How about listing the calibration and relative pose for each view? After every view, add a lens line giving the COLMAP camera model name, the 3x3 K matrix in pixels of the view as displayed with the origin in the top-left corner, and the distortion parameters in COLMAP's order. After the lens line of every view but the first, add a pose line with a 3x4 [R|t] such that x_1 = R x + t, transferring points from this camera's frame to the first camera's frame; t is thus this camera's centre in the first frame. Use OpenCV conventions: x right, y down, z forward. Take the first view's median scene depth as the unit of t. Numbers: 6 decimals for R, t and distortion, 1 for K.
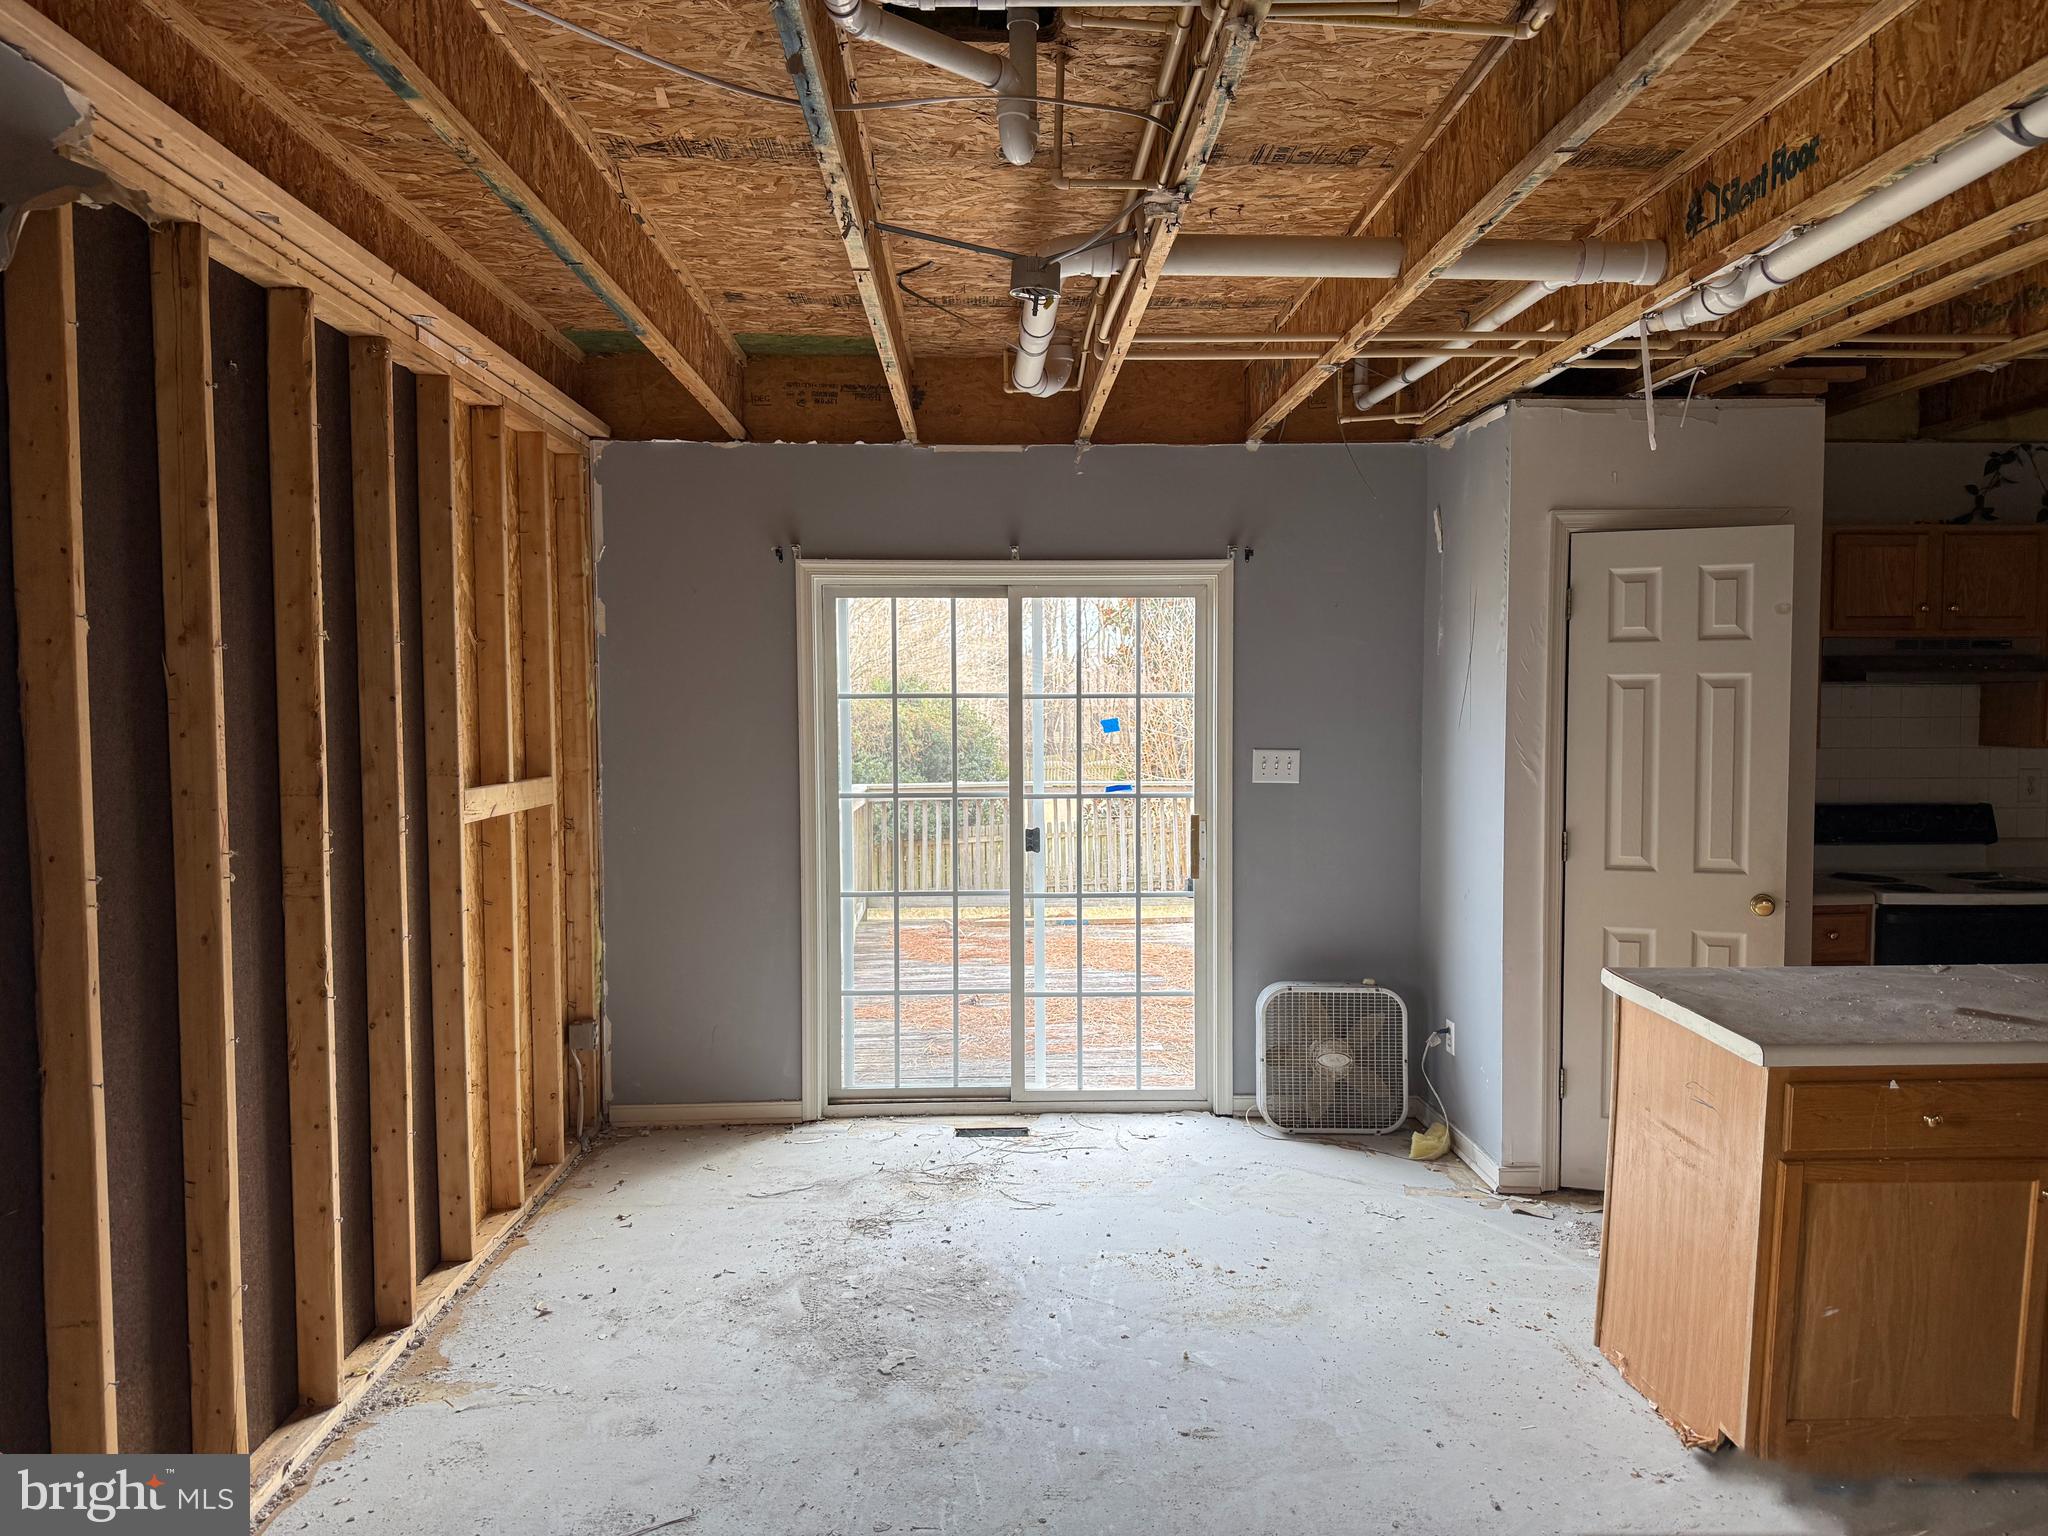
lens RADIAL K [[1439.7, 0, 1022.5], [0, 1439.7, 769.9], [0, 0, 1]] dist [-0.004931, -0.004436]
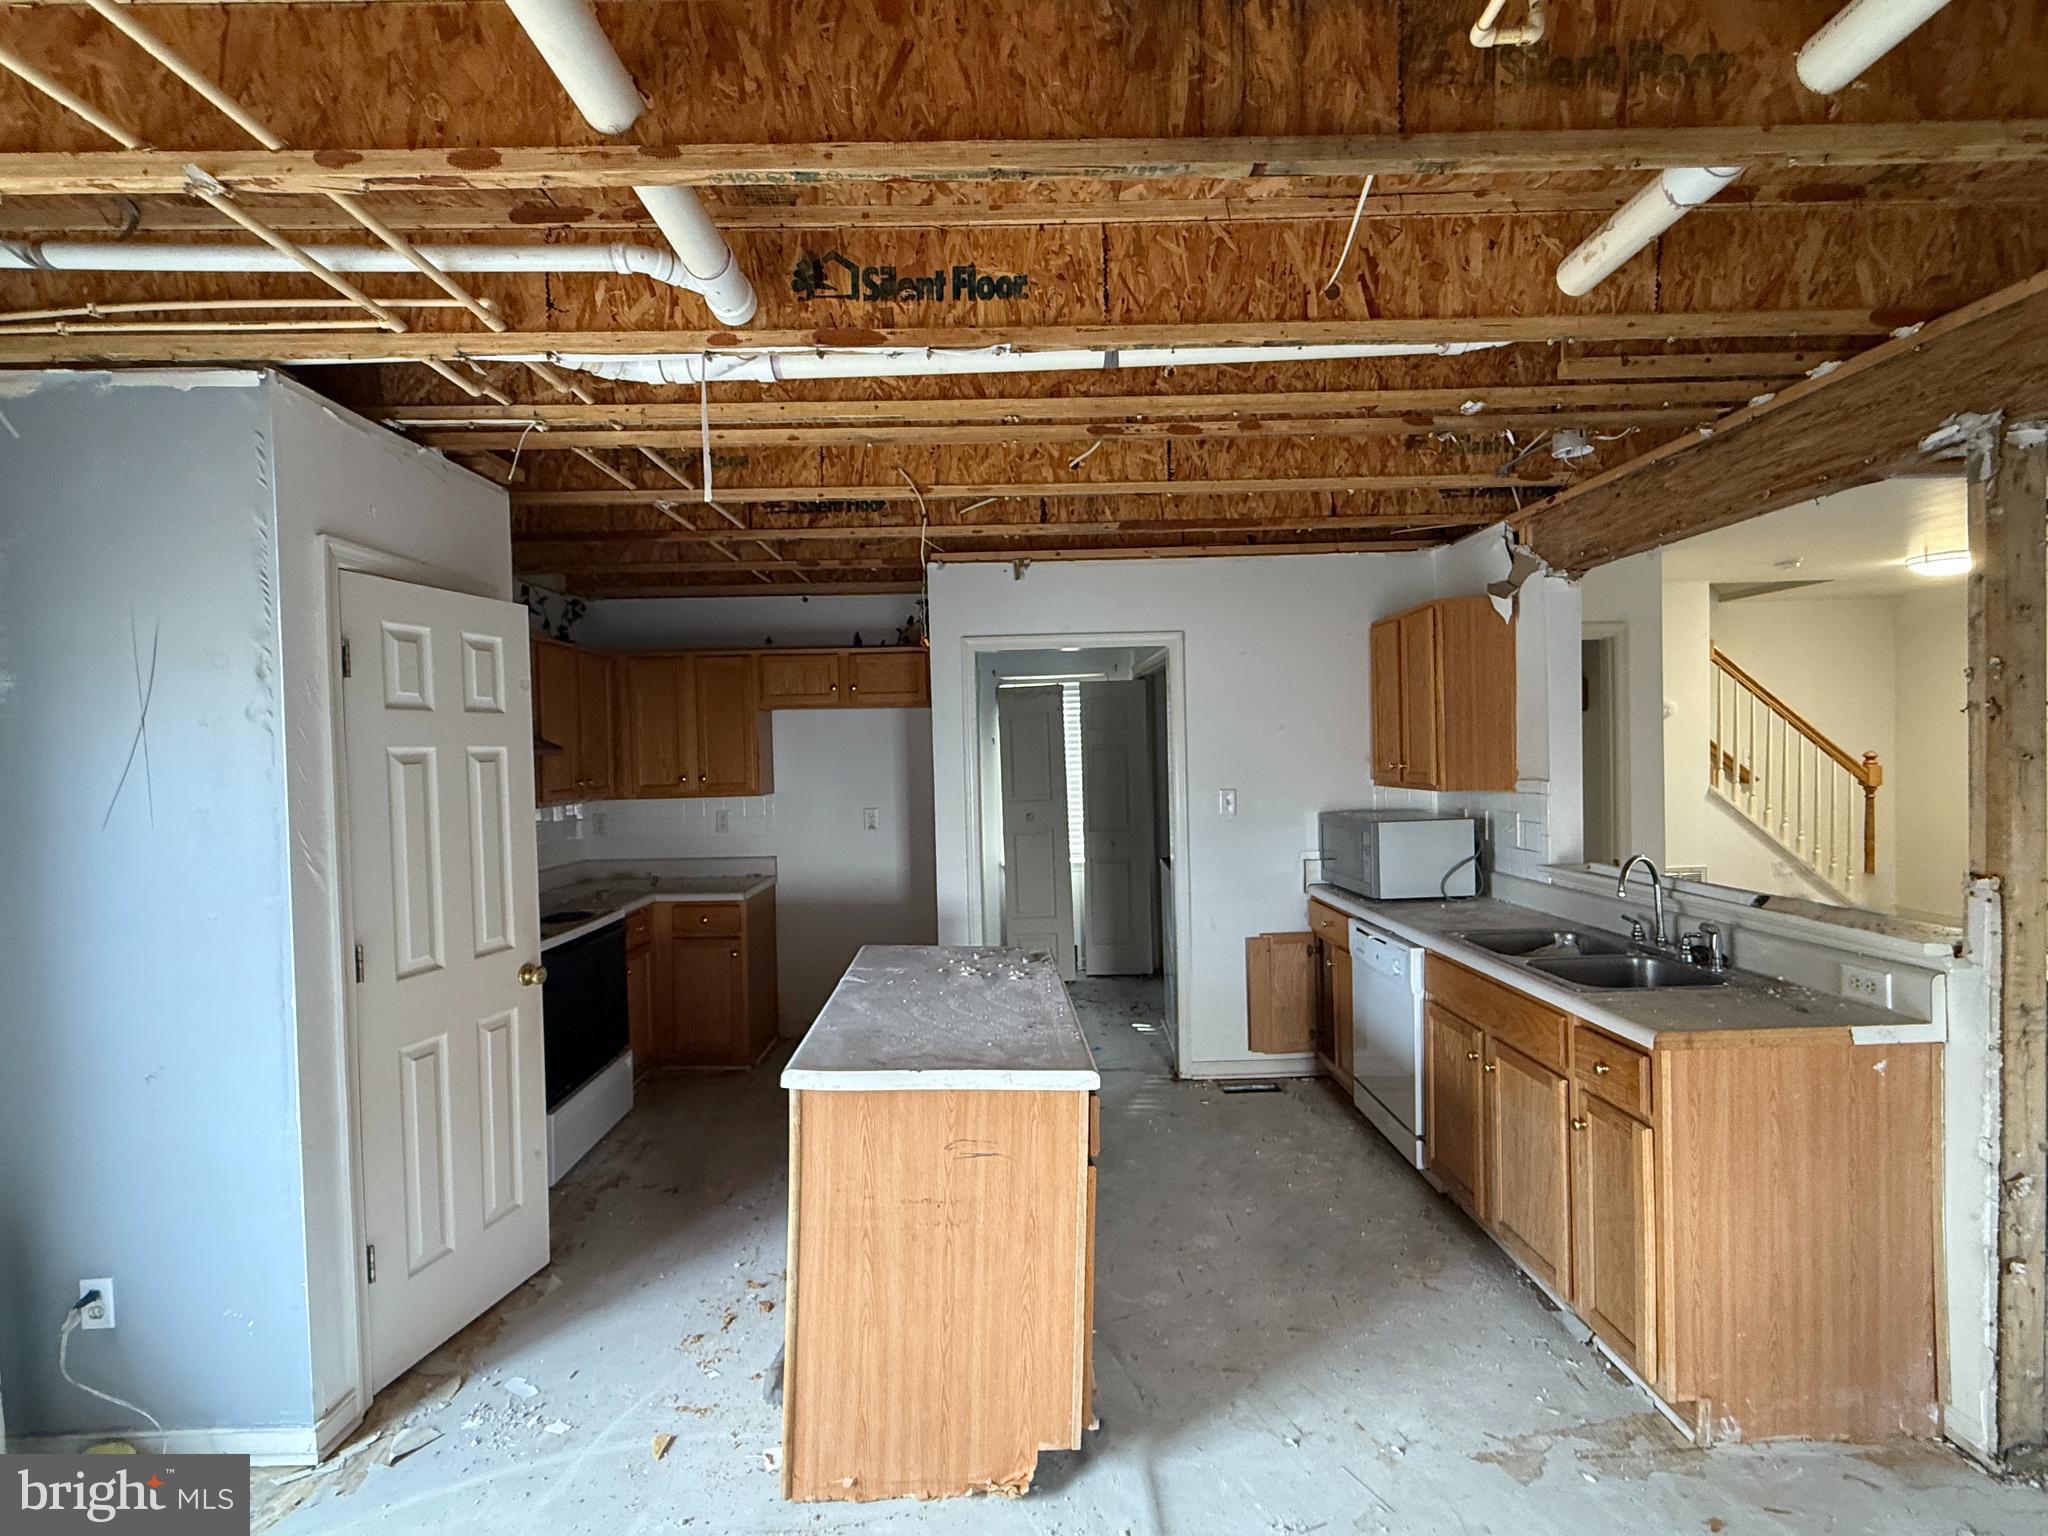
lens RADIAL K [[916.5, 0, 1020.7], [0, 916.5, 770.1], [0, 0, 1]] dist [0.003868, 0.000211]
pose [[0.021423, -0.019743, 0.999576, -0.183264], [0.074074, 0.997088, 0.018106, -0.054738], [-0.997023, 0.073655, 0.022823, 0.957720]]
